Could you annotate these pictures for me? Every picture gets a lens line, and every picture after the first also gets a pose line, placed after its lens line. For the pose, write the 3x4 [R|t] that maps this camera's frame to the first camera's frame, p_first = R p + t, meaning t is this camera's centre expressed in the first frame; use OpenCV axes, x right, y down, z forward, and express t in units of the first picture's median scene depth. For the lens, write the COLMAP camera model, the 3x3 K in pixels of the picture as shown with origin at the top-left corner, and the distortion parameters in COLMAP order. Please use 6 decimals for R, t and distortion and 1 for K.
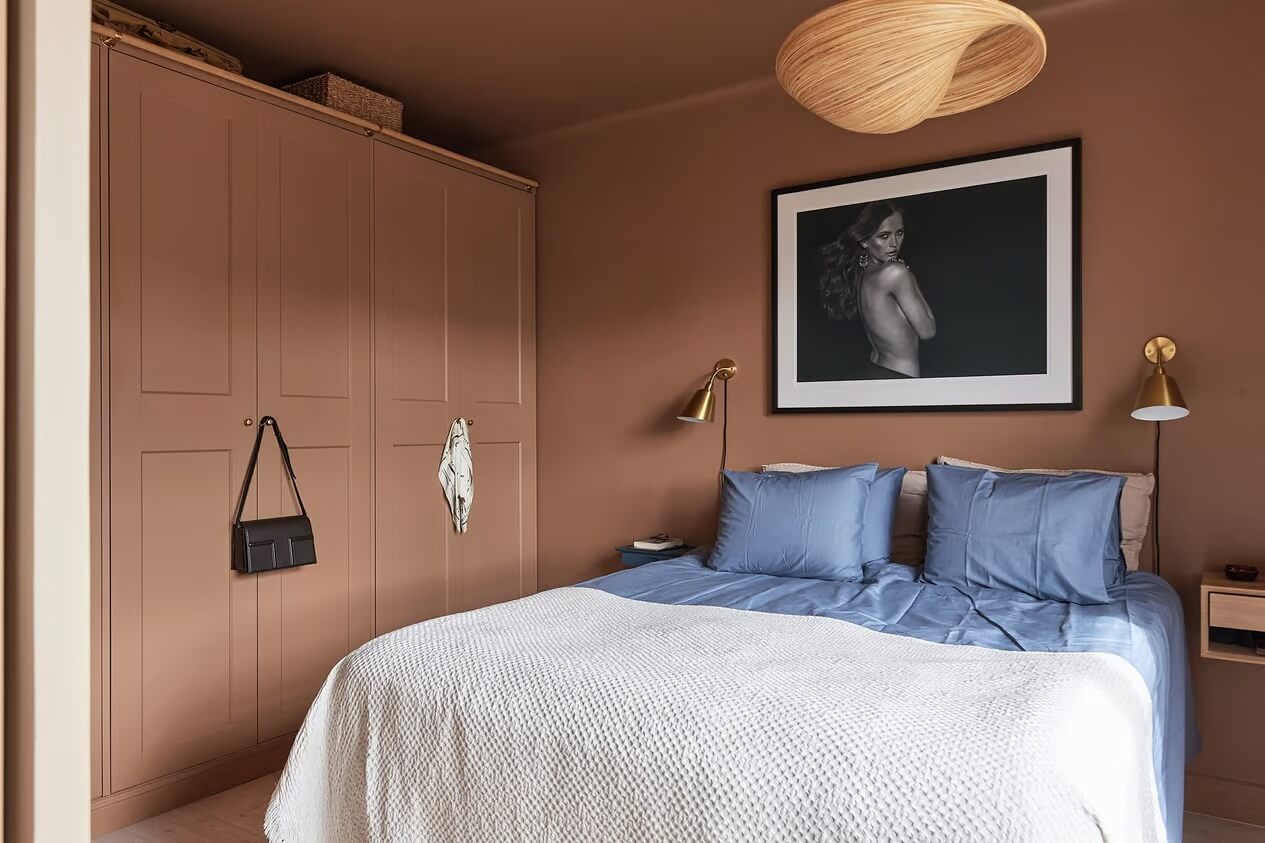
lens RADIAL K [[861.7, 0, 632.2], [0, 861.7, 421.8], [0, 0, 1]] dist [0.010049, -0.011824]
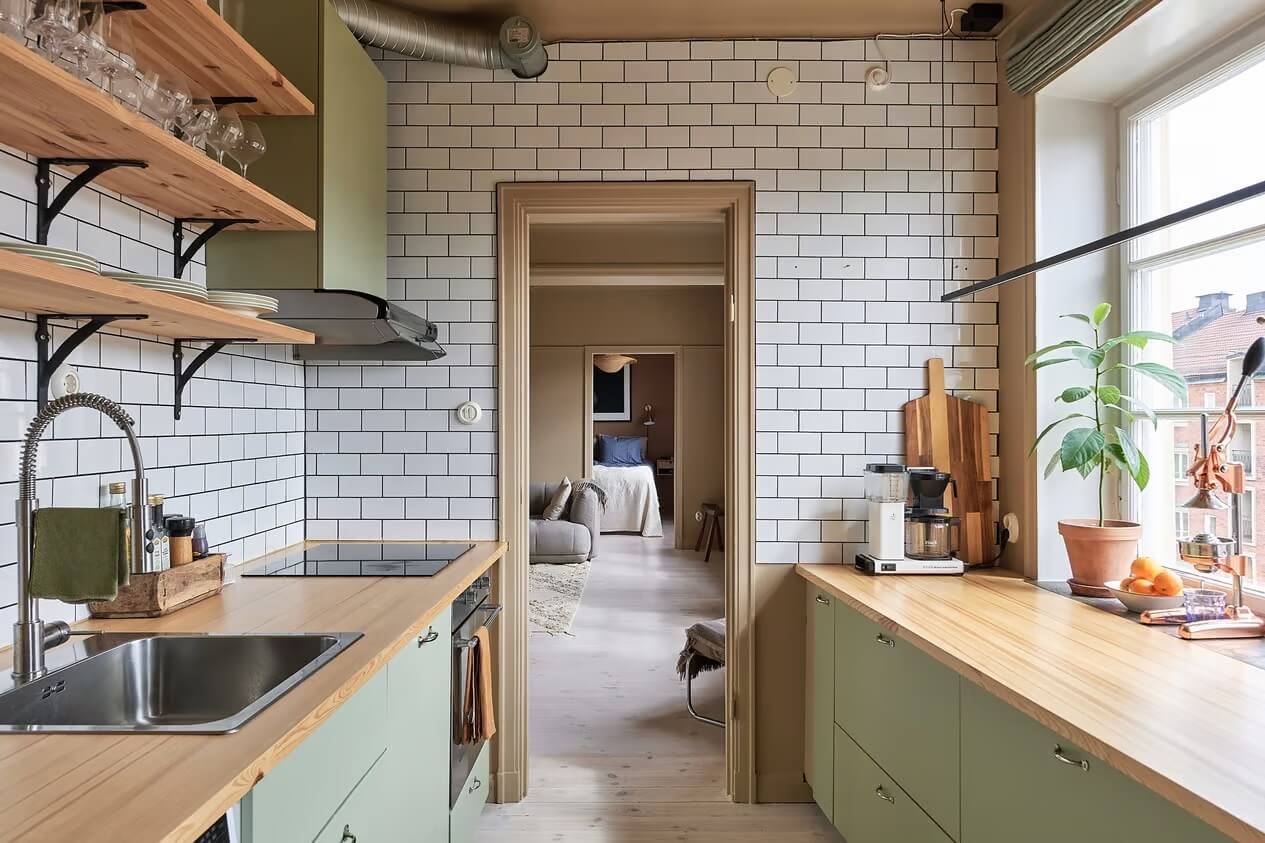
lens RADIAL K [[861.7, 0, 631.3], [0, 861.7, 422.7], [0, 0, 1]] dist [0.010049, -0.011824]
pose [[0.854061, -0.005344, 0.520146, -1.683316], [0.002321, 0.999976, 0.006463, -0.038520], [-0.520168, -0.004313, 0.854053, -2.602441]]
